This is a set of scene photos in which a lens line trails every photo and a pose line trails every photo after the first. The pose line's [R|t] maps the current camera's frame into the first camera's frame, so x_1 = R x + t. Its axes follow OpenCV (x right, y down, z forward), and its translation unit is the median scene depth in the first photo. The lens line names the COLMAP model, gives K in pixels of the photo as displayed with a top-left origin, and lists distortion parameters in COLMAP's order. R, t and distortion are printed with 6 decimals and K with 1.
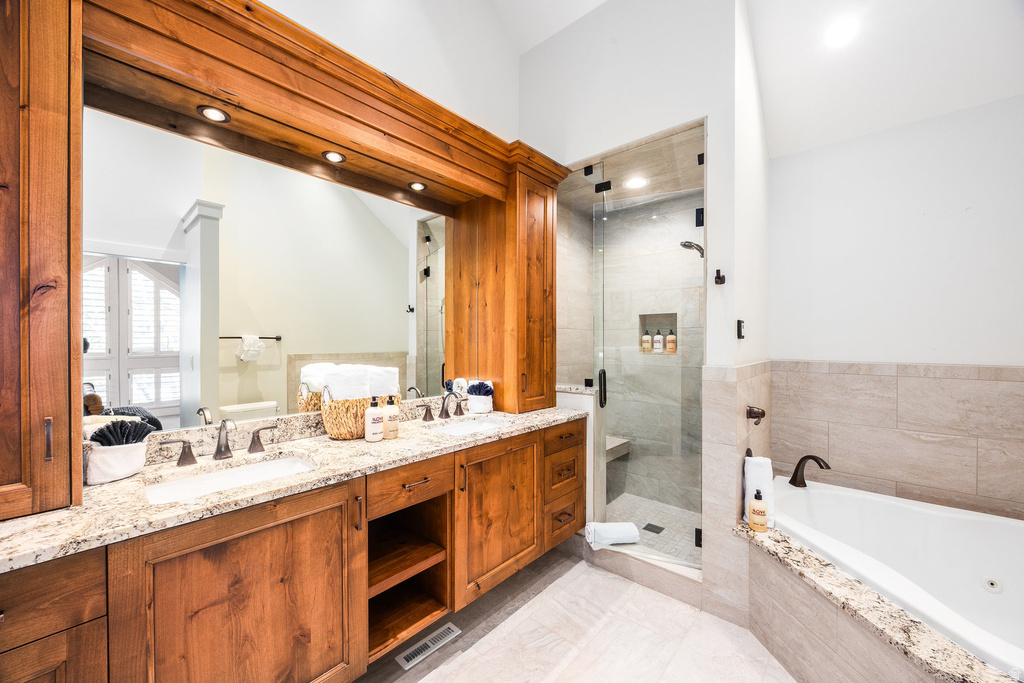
lens RADIAL K [[396.3, 0, 501.2], [0, 396.3, 344.2], [0, 0, 1]] dist [-0.001488, -0.000283]
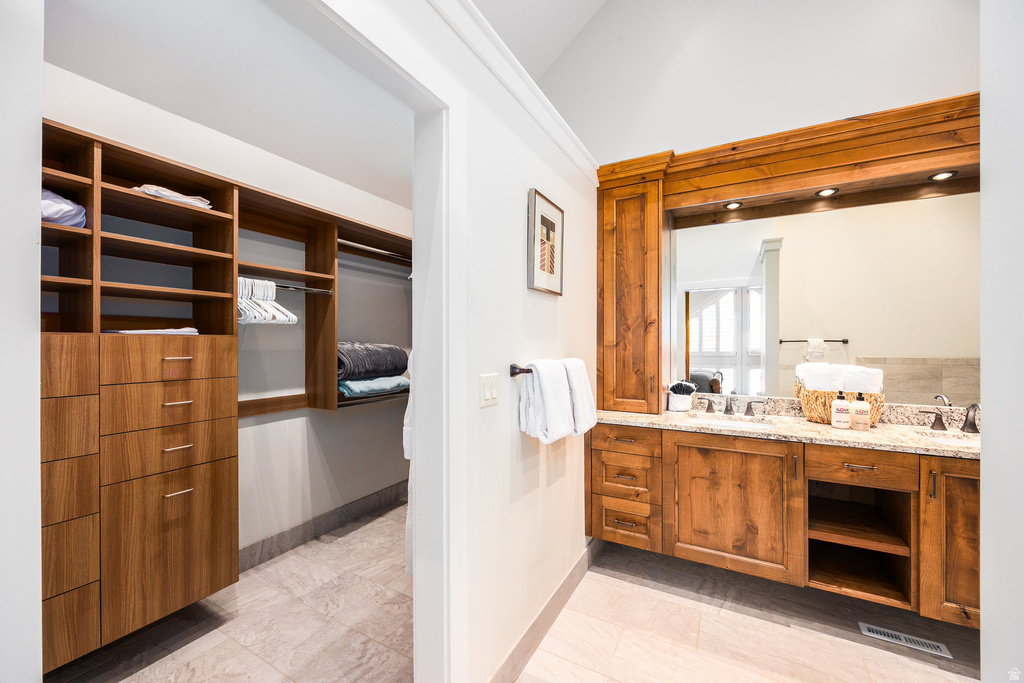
lens RADIAL K [[396.3, 0, 509.6], [0, 396.3, 343.4], [0, 0, 1]] dist [-0.001488, -0.000283]
pose [[0.216591, -0.002912, -0.976258, 0.719304], [-0.005388, 0.999977, -0.004178, -0.001459], [0.976247, 0.006165, 0.216571, -0.269638]]
